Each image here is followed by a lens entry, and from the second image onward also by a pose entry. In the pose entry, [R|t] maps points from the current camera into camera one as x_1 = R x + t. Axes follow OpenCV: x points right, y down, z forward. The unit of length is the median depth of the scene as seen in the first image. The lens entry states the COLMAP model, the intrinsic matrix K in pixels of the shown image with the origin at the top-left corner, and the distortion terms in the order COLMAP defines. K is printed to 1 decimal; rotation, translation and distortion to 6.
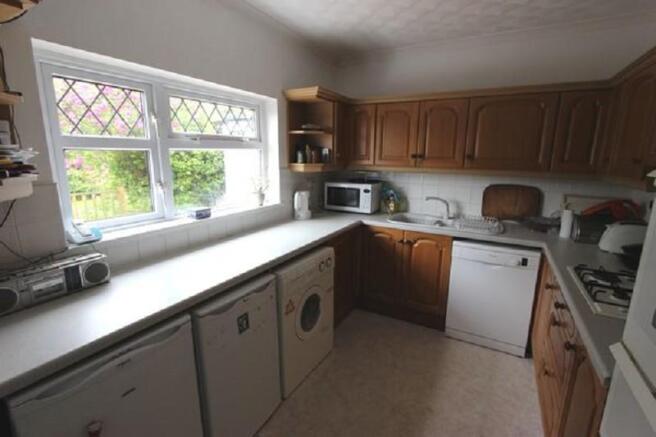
lens RADIAL K [[306.9, 0, 328.0], [0, 306.9, 218.5], [0, 0, 1]] dist [-0.002462, -0.000633]
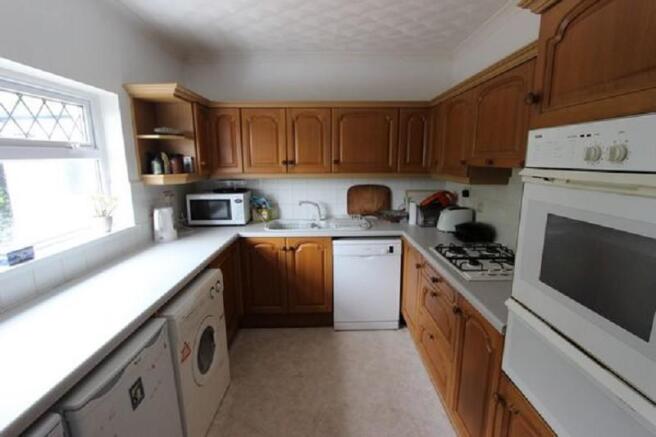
lens RADIAL K [[306.9, 0, 328.0], [0, 306.9, 218.5], [0, 0, 1]] dist [-0.002462, -0.000633]
pose [[0.864253, -0.112854, 0.490236, -0.121368], [0.122177, 0.992422, 0.013070, -0.019137], [-0.487996, 0.048600, 0.871492, 0.071043]]
